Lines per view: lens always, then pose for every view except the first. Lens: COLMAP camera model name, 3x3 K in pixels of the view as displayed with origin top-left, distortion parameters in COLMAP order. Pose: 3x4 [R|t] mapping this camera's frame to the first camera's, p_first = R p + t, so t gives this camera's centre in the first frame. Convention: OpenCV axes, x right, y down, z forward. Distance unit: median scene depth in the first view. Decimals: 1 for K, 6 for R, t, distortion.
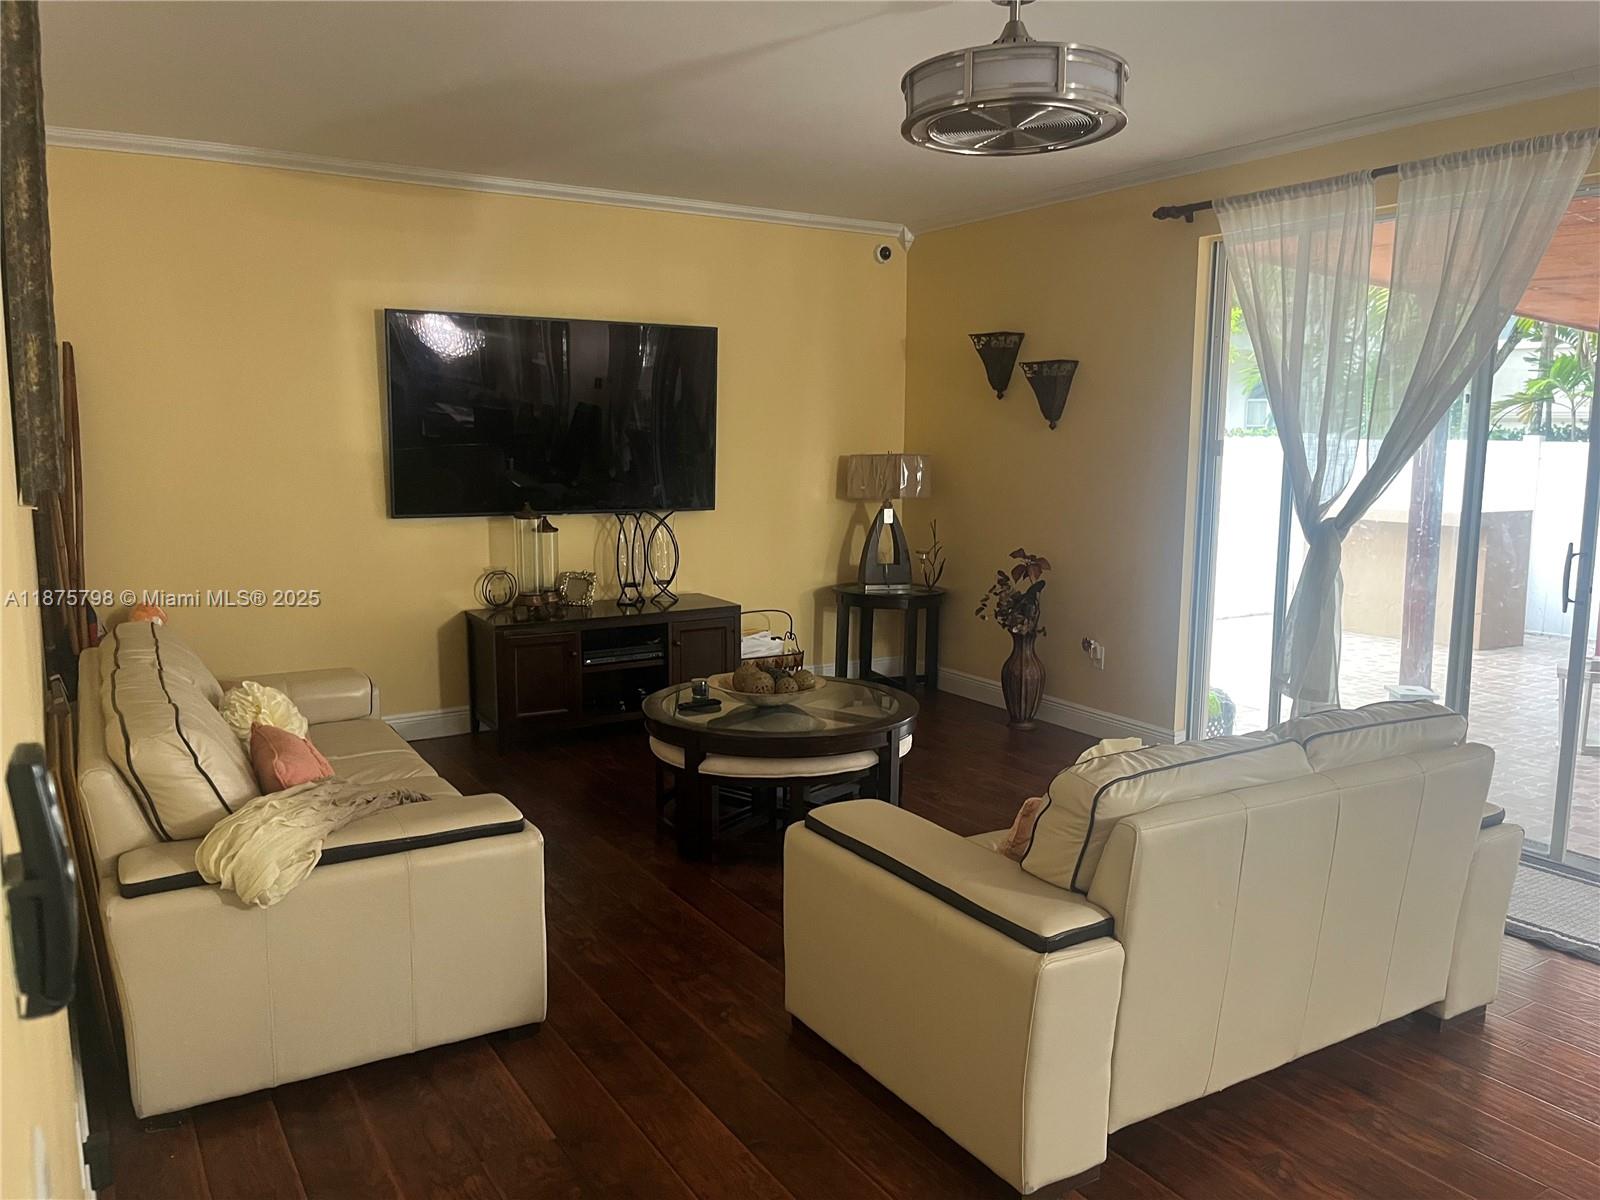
lens RADIAL K [[1213.2, 0, 798.1], [0, 1213.2, 604.6], [0, 0, 1]] dist [0.057121, -0.089354]
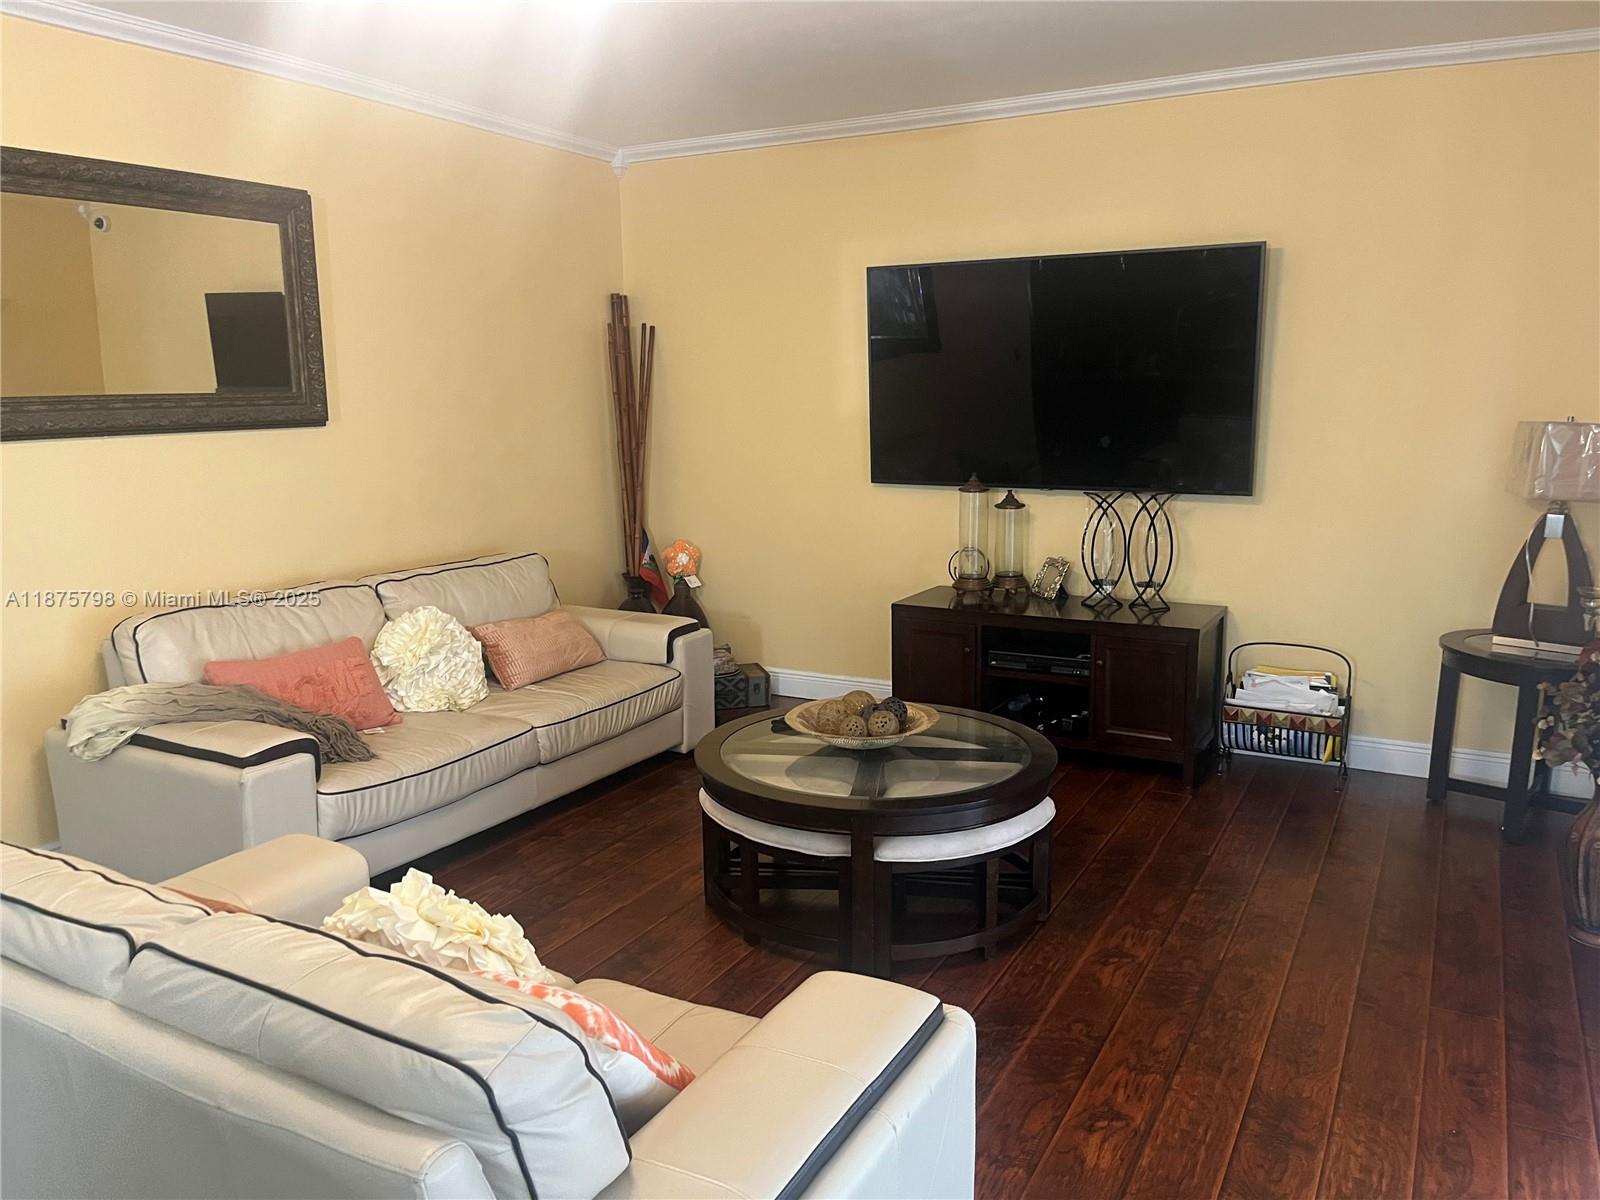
lens RADIAL K [[1213.2, 0, 798.1], [0, 1213.2, 604.6], [0, 0, 1]] dist [0.057121, -0.089354]
pose [[0.482499, 0.151421, -0.862709, 0.457346], [-0.110393, 0.987602, 0.111601, -0.068122], [0.868912, 0.041390, 0.493233, 0.421248]]
